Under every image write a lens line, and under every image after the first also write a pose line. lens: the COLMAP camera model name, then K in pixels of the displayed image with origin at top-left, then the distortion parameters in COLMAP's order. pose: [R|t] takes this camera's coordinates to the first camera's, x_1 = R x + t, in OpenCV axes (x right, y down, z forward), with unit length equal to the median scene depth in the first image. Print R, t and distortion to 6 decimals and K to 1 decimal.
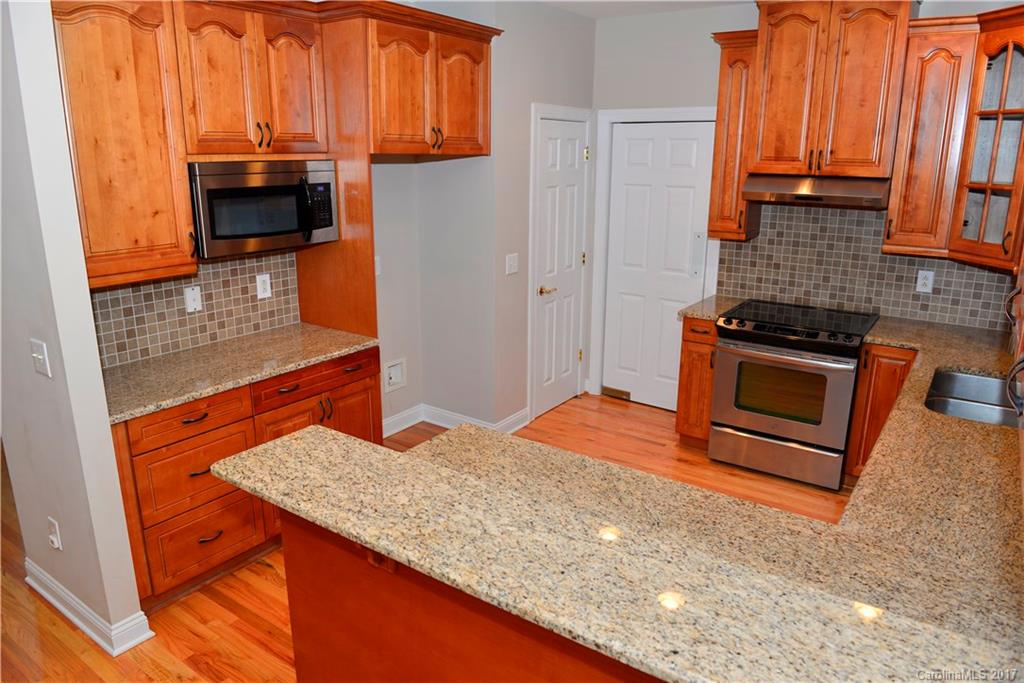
lens RADIAL K [[690.7, 0, 508.4], [0, 690.7, 344.9], [0, 0, 1]] dist [-0.053446, 0.000205]
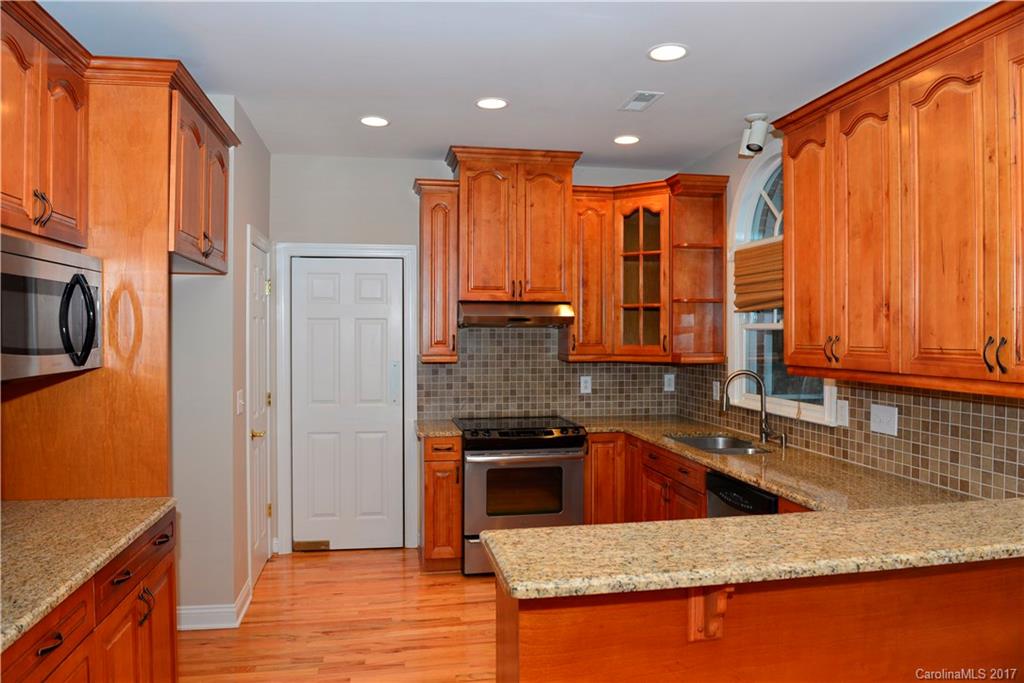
lens RADIAL K [[690.7, 0, 514.5], [0, 690.7, 342.9], [0, 0, 1]] dist [-0.053446, 0.000205]
pose [[0.697048, -0.014481, 0.716878, -0.391305], [0.194513, 0.966124, -0.169617, 0.022823], [-0.690137, 0.257674, 0.676251, 0.193517]]
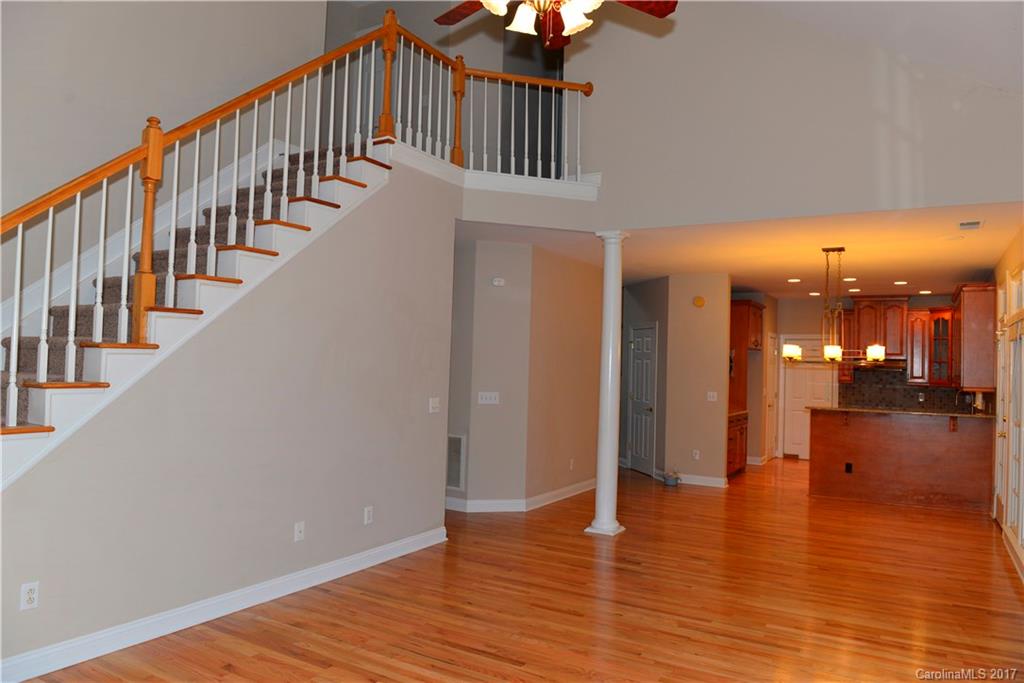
lens RADIAL K [[690.7, 0, 512.0], [0, 690.7, 343.3], [0, 0, 1]] dist [-0.053446, 0.000205]
pose [[0.997255, 0.023939, 0.070068, -1.199297], [-0.002576, 0.956936, -0.290287, 0.483425], [-0.074000, 0.289310, 0.954371, -1.511724]]
